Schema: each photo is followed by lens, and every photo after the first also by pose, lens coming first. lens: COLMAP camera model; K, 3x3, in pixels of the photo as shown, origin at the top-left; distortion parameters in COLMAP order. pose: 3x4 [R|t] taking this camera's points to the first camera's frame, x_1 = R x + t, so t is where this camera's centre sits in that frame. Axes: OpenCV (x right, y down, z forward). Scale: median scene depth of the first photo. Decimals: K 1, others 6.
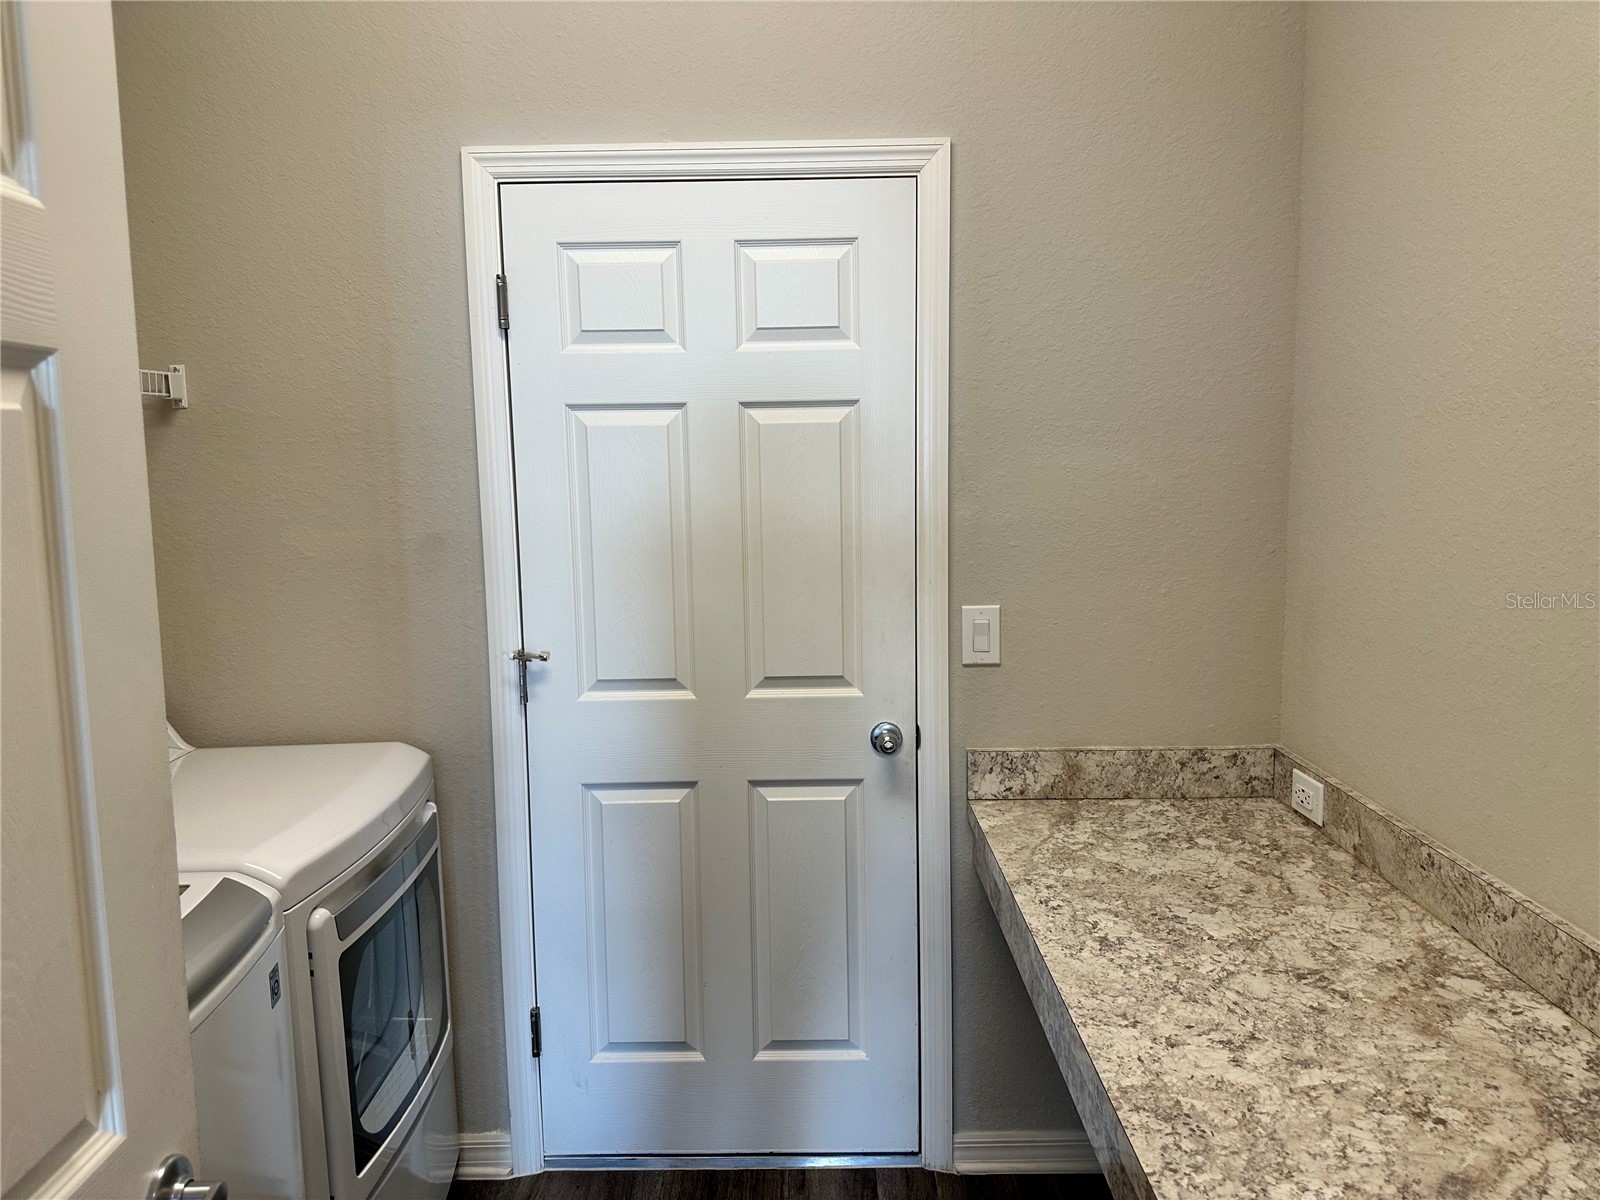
lens RADIAL K [[1122.9, 0, 801.4], [0, 1122.9, 597.0], [0, 0, 1]] dist [-0.024770, -0.007741]
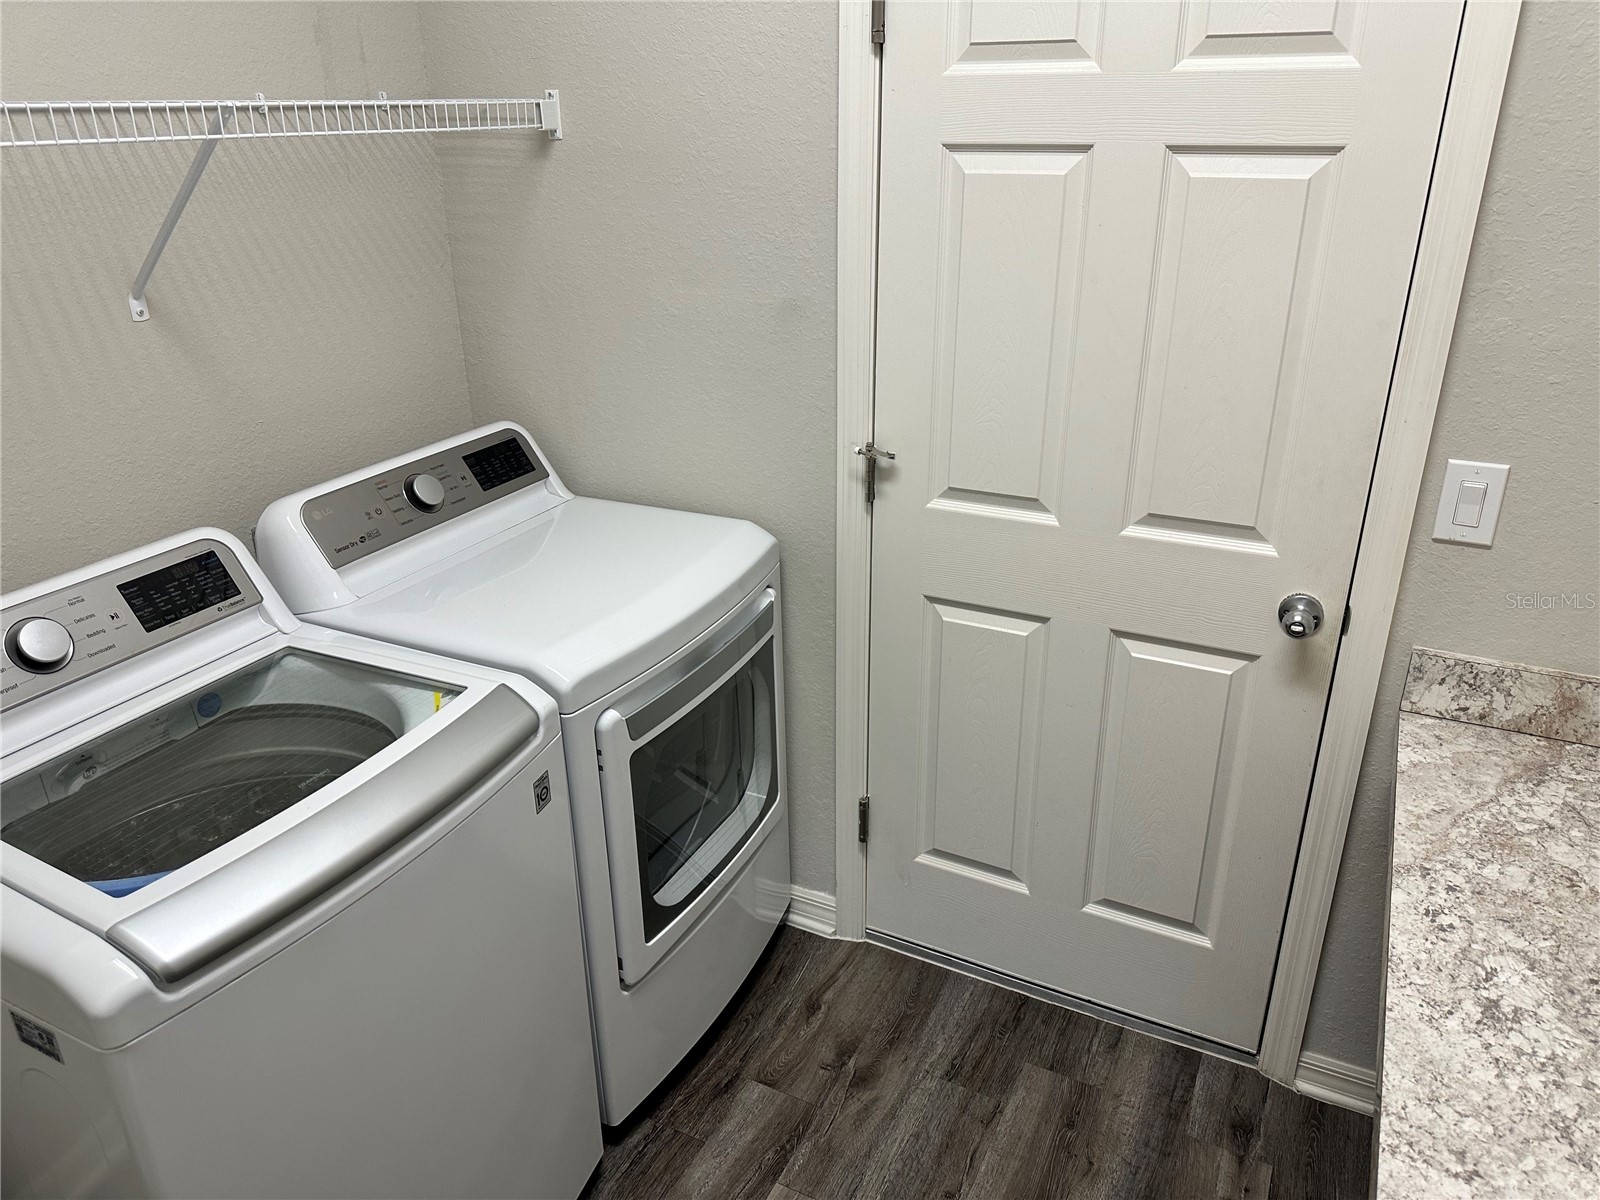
lens RADIAL K [[1122.9, 0, 795.9], [0, 1122.9, 604.7], [0, 0, 1]] dist [-0.024770, -0.007741]
pose [[0.885798, 0.193293, -0.421899, 0.094573], [-0.056805, 0.947453, 0.314811, -0.106192], [0.460580, -0.254894, 0.850232, 0.193649]]
